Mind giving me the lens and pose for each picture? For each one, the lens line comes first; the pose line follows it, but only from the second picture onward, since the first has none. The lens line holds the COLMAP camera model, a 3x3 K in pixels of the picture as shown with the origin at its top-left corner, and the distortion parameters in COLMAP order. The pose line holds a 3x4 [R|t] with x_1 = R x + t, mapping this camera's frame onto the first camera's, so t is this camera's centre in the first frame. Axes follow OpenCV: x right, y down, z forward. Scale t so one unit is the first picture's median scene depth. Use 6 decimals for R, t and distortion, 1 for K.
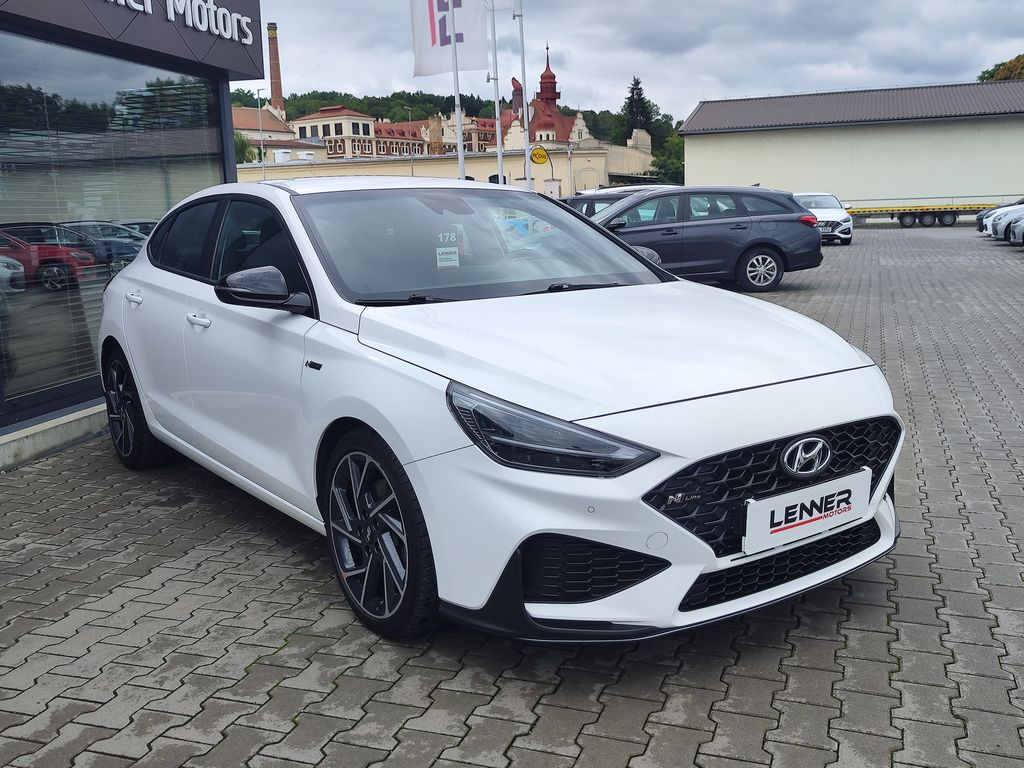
lens RADIAL K [[987.2, 0, 496.9], [0, 987.2, 362.0], [0, 0, 1]] dist [0.007837, -0.010423]
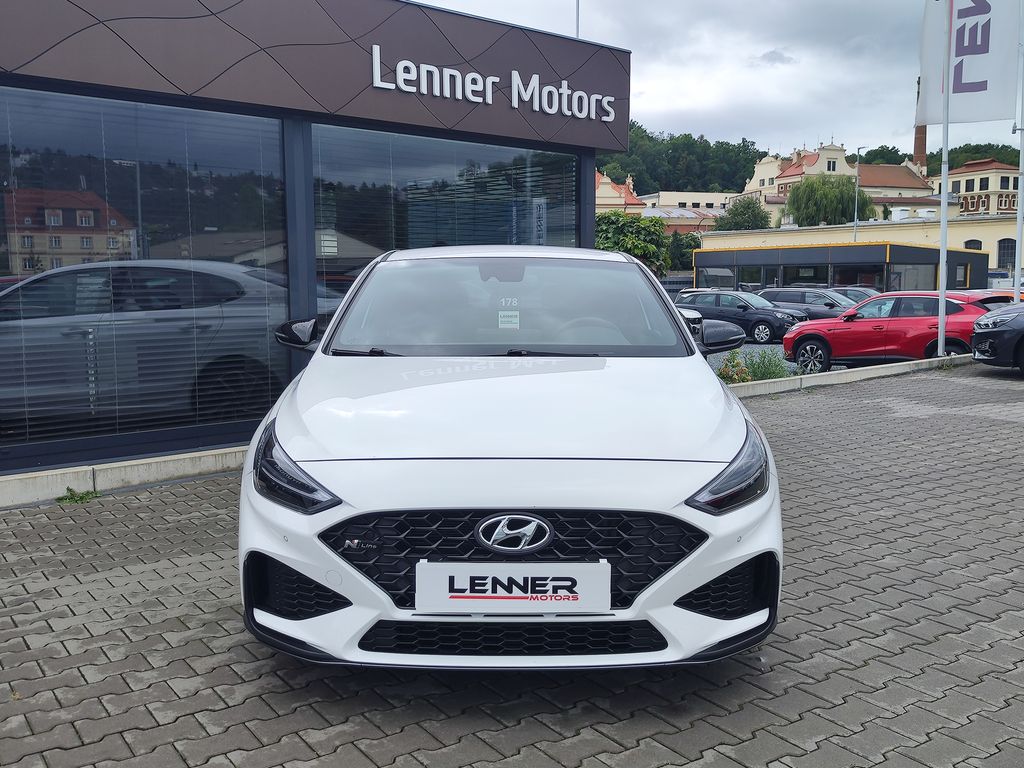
lens RADIAL K [[967.4, 0, 490.9], [0, 967.4, 383.1], [0, 0, 1]] dist [0.002697, -0.011197]
pose [[0.814771, 0.090015, -0.572752, 0.843791], [-0.108793, 0.994063, 0.001465, -0.054380], [0.569484, 0.061118, 0.819727, 0.174819]]
